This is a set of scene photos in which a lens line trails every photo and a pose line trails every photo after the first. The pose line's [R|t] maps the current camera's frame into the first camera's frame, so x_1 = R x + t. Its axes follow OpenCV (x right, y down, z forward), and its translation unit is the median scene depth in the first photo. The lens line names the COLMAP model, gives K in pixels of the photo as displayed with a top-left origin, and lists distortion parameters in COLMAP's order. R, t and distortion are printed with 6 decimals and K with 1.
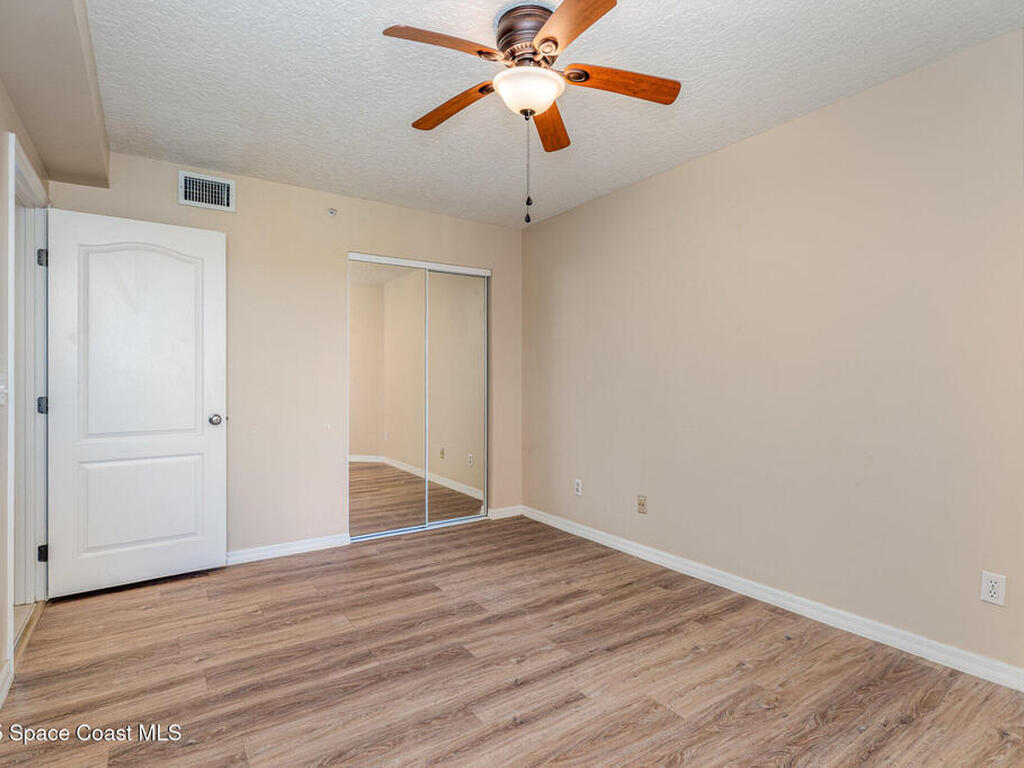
lens RADIAL K [[547.3, 0, 514.1], [0, 547.3, 381.3], [0, 0, 1]] dist [-0.003904, 0.001927]
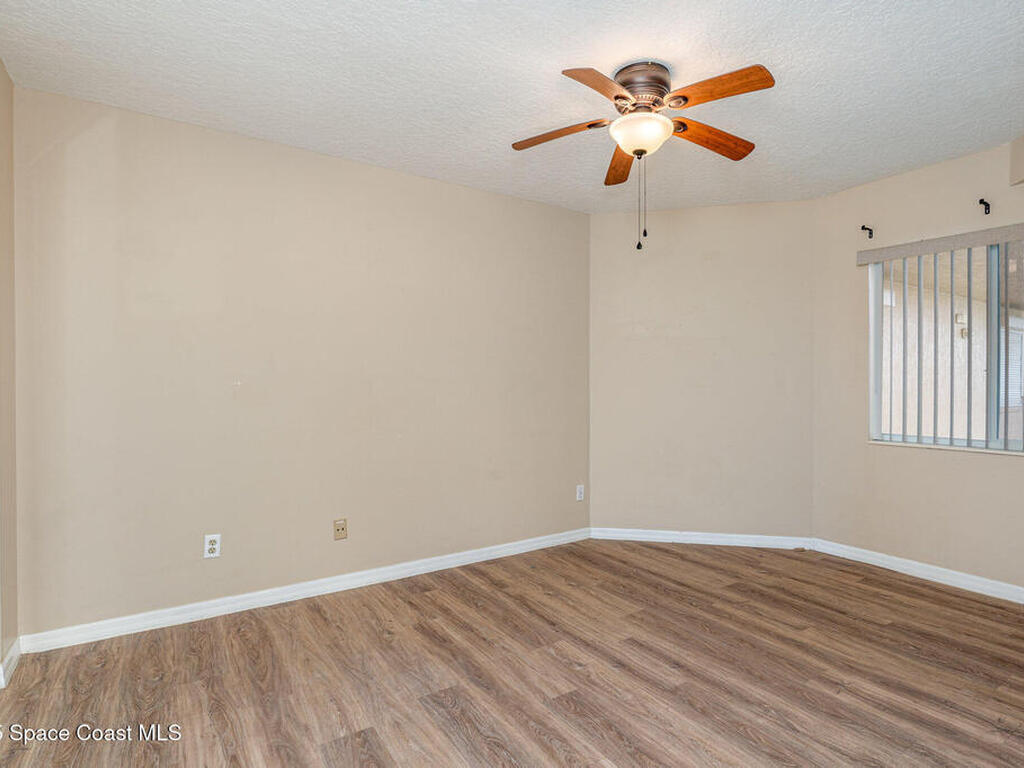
lens RADIAL K [[547.3, 0, 513.7], [0, 547.3, 385.5], [0, 0, 1]] dist [-0.003904, 0.001927]
pose [[0.007813, 0.002163, 0.999967, -0.848446], [0.003464, 0.999992, -0.002190, -0.006040], [-0.999963, 0.003481, 0.007805, 0.934880]]
